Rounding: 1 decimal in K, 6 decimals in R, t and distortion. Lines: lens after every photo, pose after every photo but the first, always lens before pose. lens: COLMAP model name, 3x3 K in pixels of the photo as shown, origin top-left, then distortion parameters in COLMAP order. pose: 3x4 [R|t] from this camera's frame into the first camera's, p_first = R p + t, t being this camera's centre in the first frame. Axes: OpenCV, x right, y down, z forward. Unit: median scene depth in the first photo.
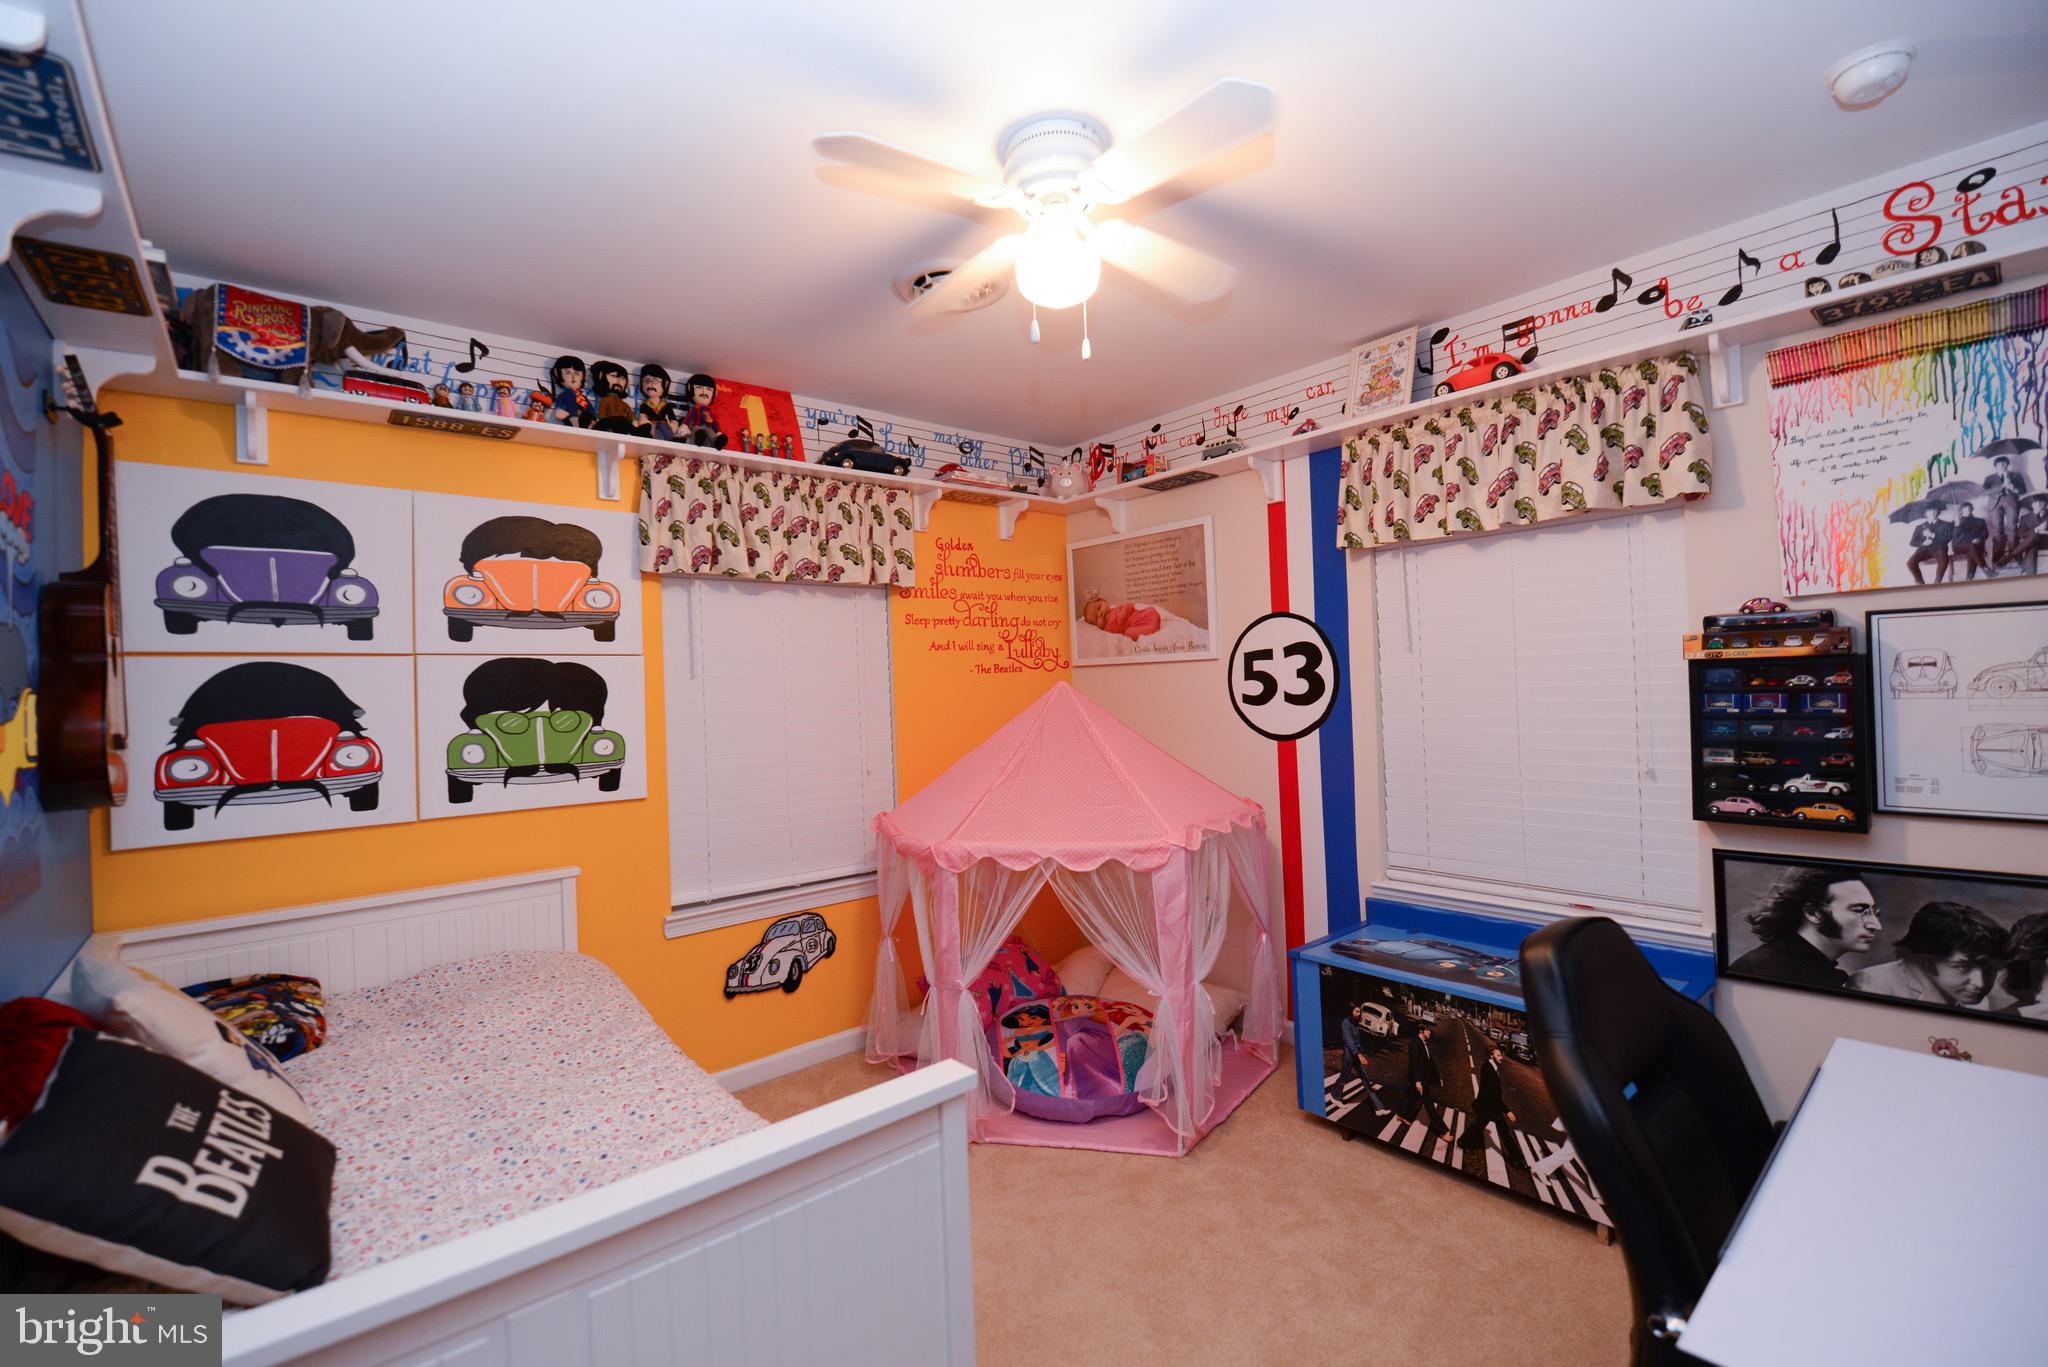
lens RADIAL K [[879.7, 0, 1025.7], [0, 879.7, 675.1], [0, 0, 1]] dist [-0.005353, -0.008846]
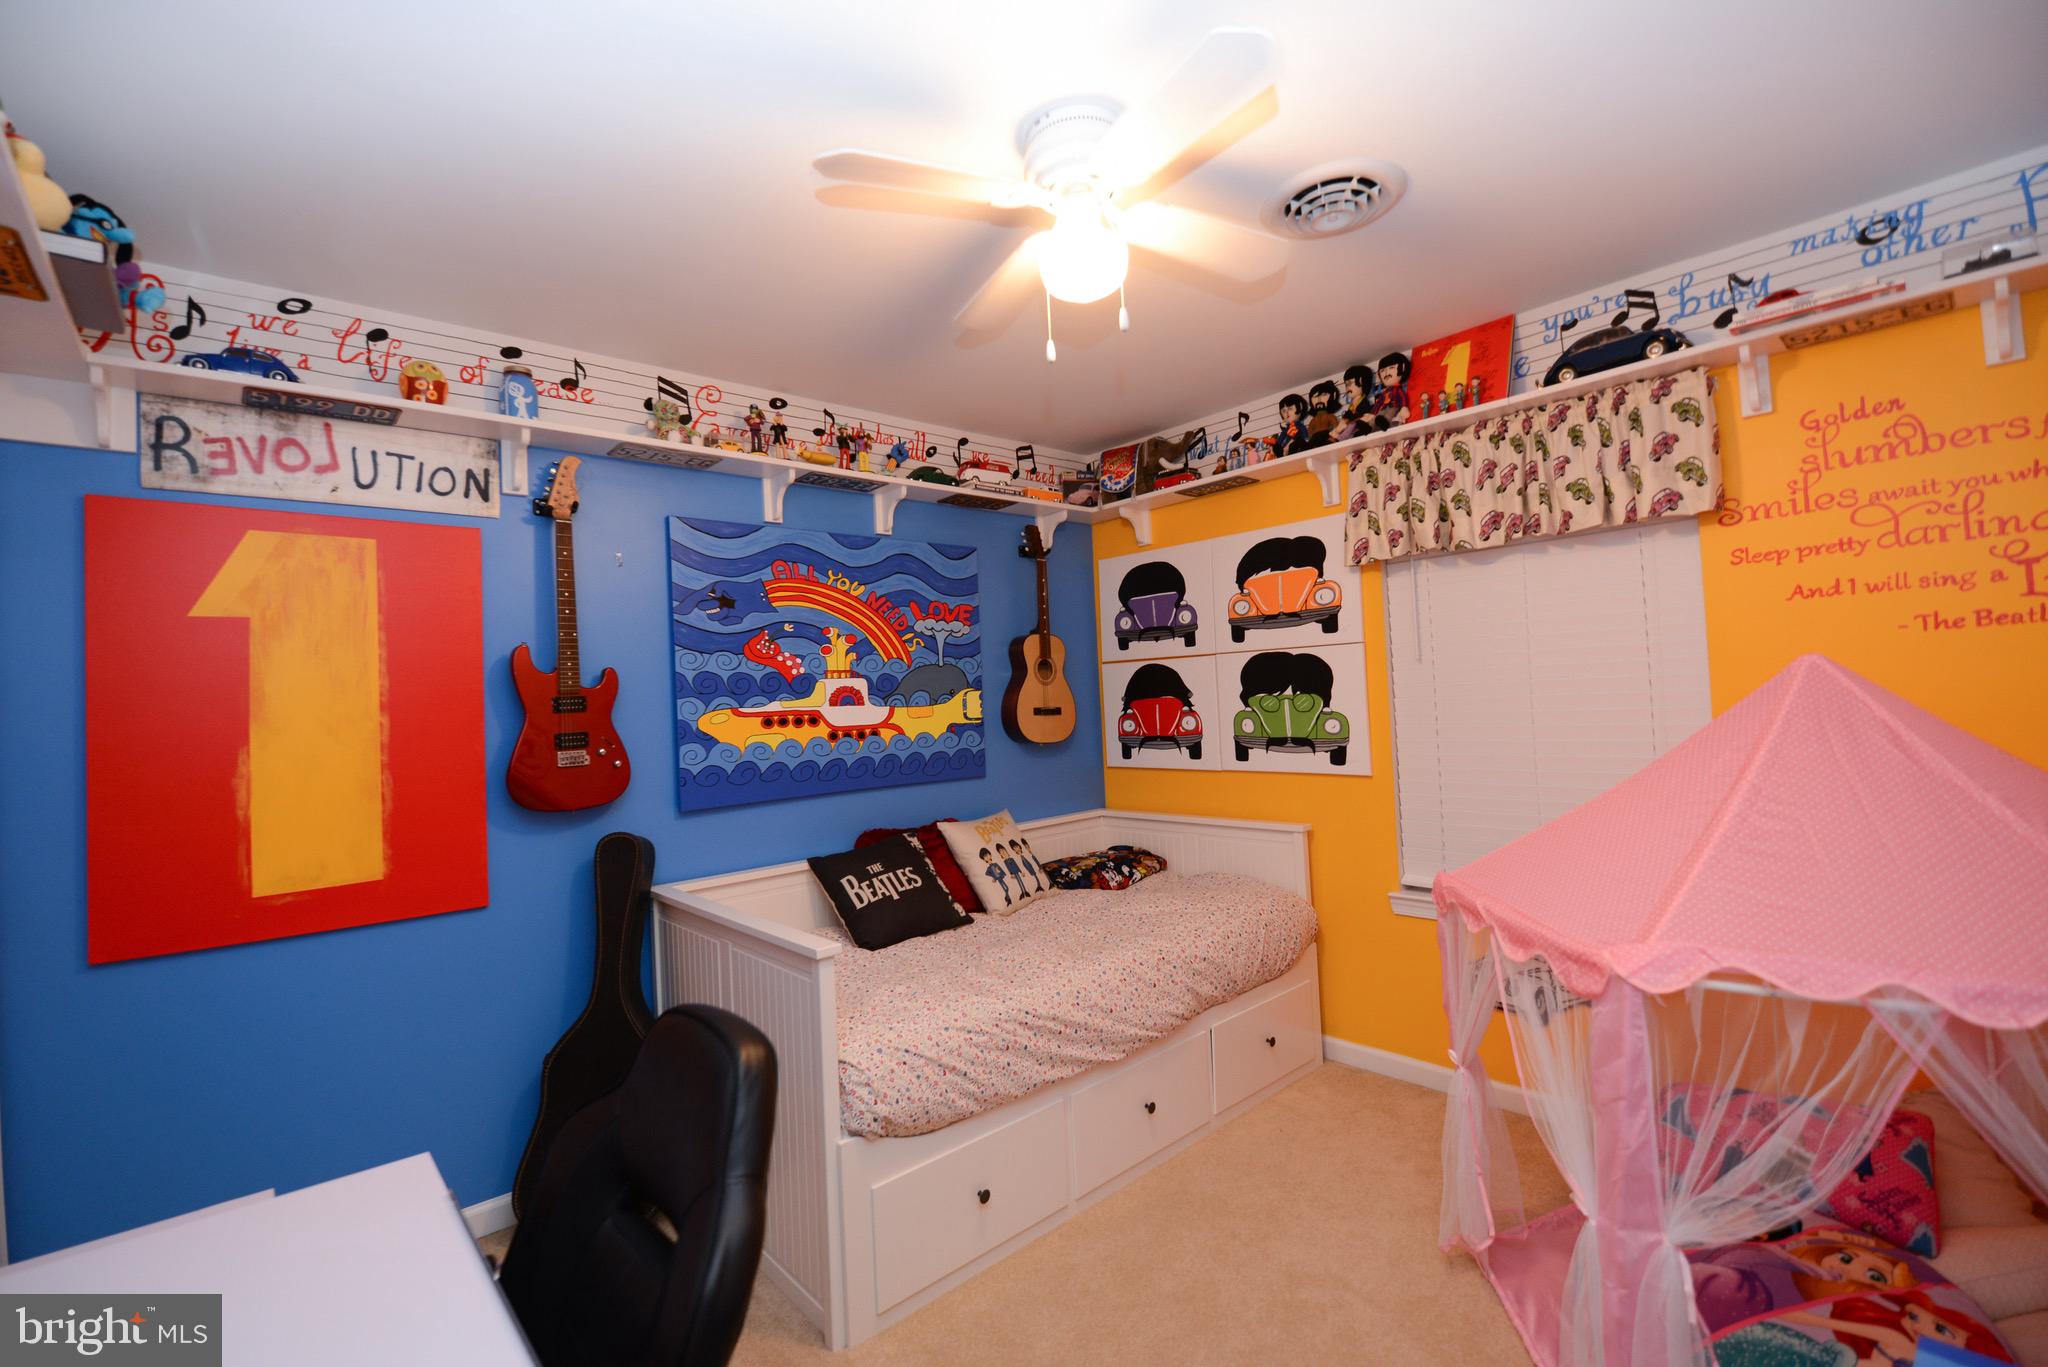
lens RADIAL K [[879.7, 0, 1017.7], [0, 879.7, 681.5], [0, 0, 1]] dist [-0.005353, -0.008846]
pose [[0.019715, 0.010994, -0.999745, 0.645897], [0.059077, 0.998180, 0.012142, -0.013578], [0.998059, -0.059301, 0.019029, 0.573134]]
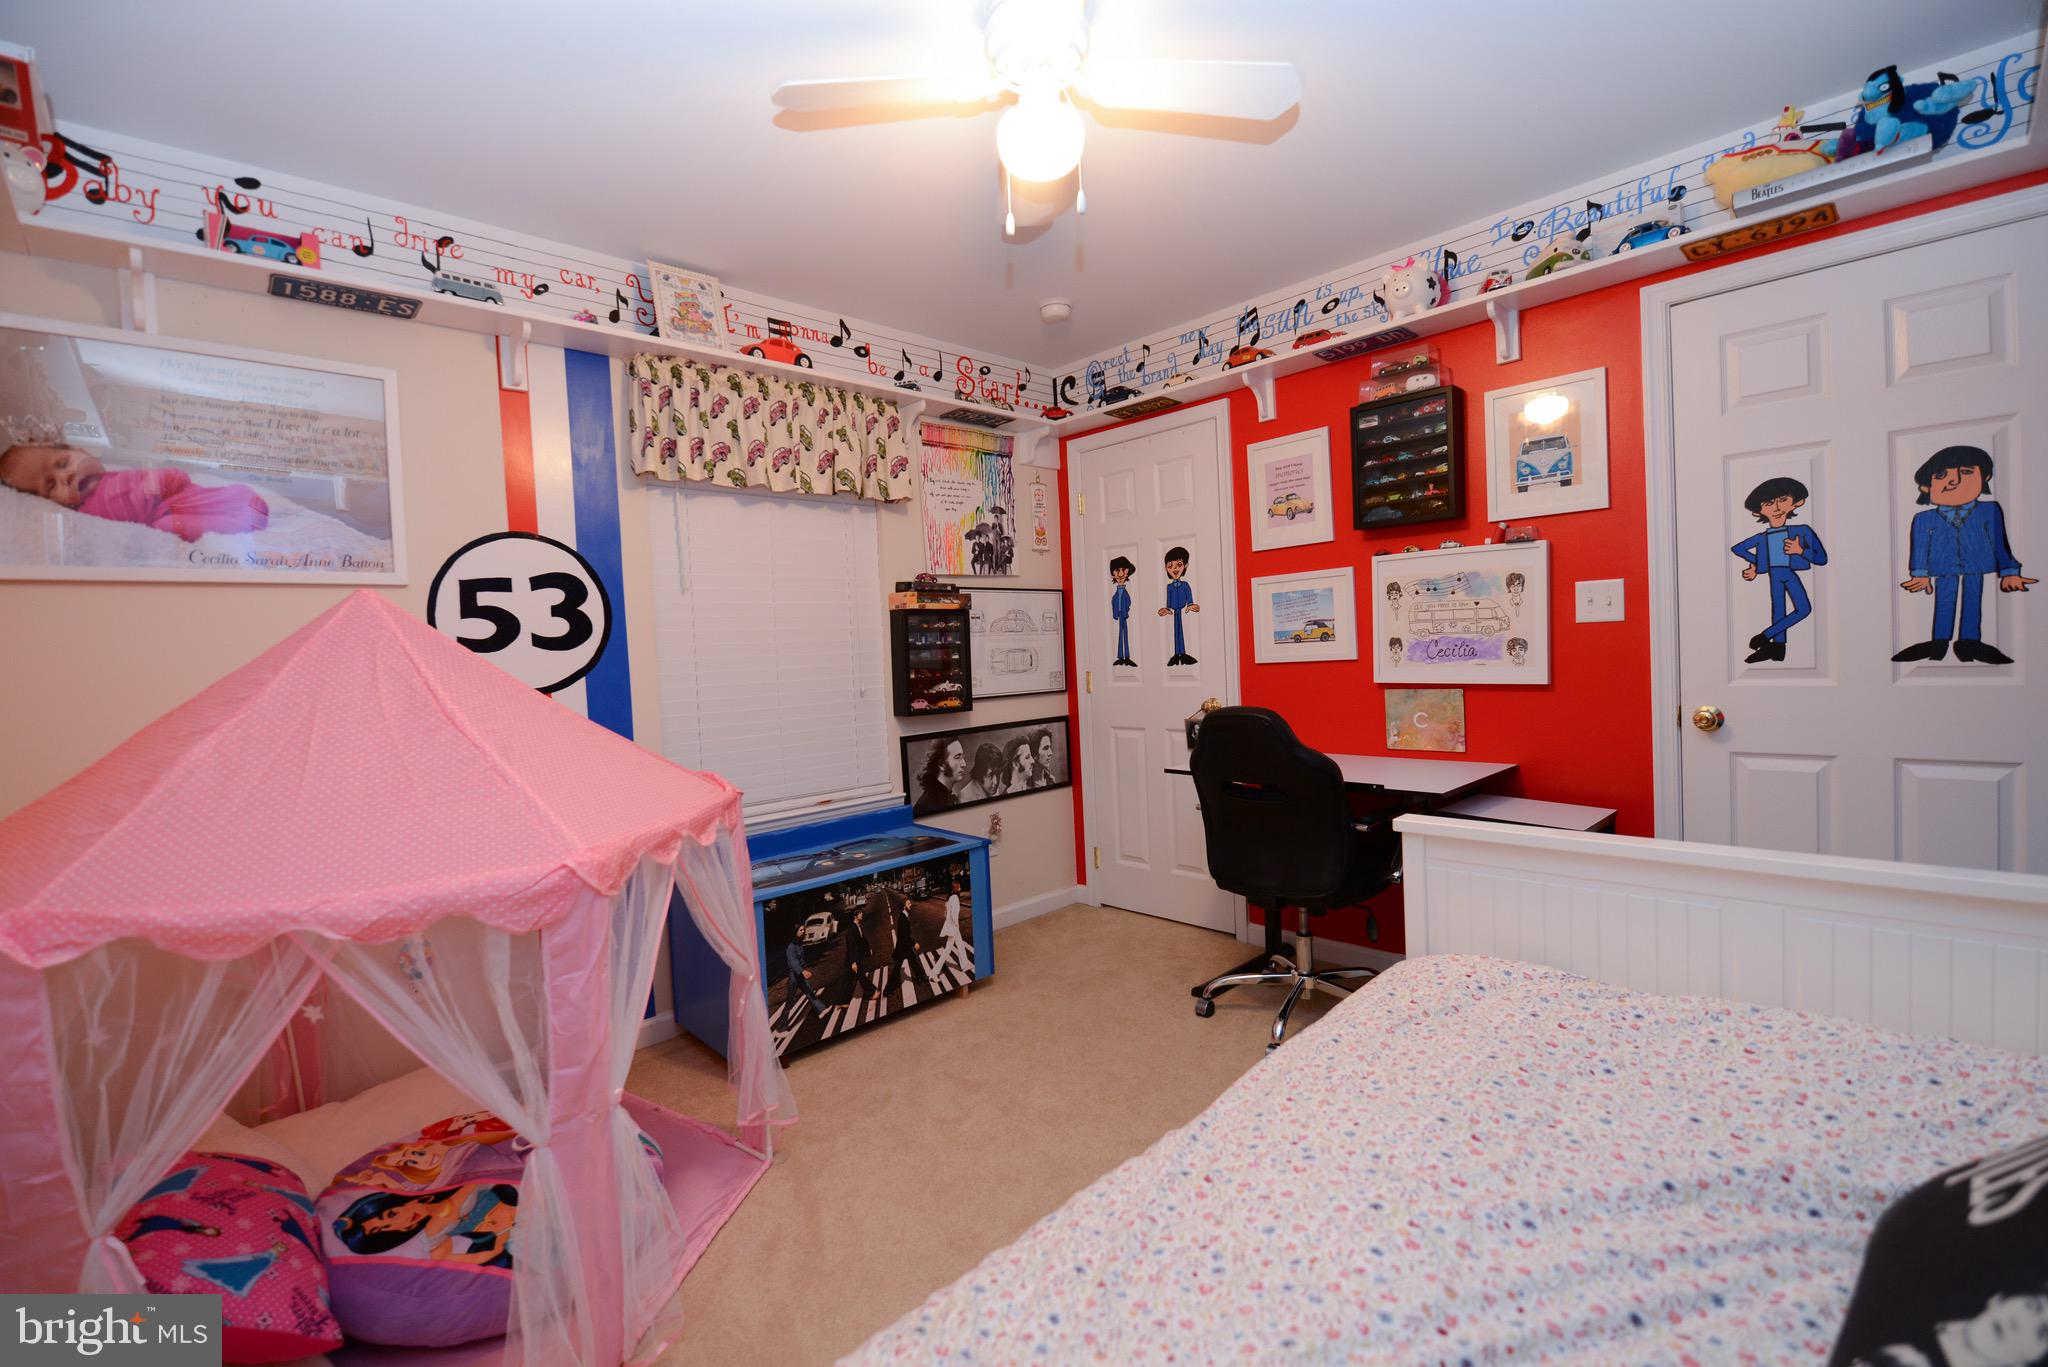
lens RADIAL K [[879.7, 0, 1025.7], [0, 879.7, 680.2], [0, 0, 1]] dist [-0.005353, -0.008846]
pose [[-0.059625, 0.003945, 0.998213, -0.603792], [0.035798, 0.999357, -0.001811, 0.090875], [-0.997579, 0.035626, -0.059728, 0.710351]]
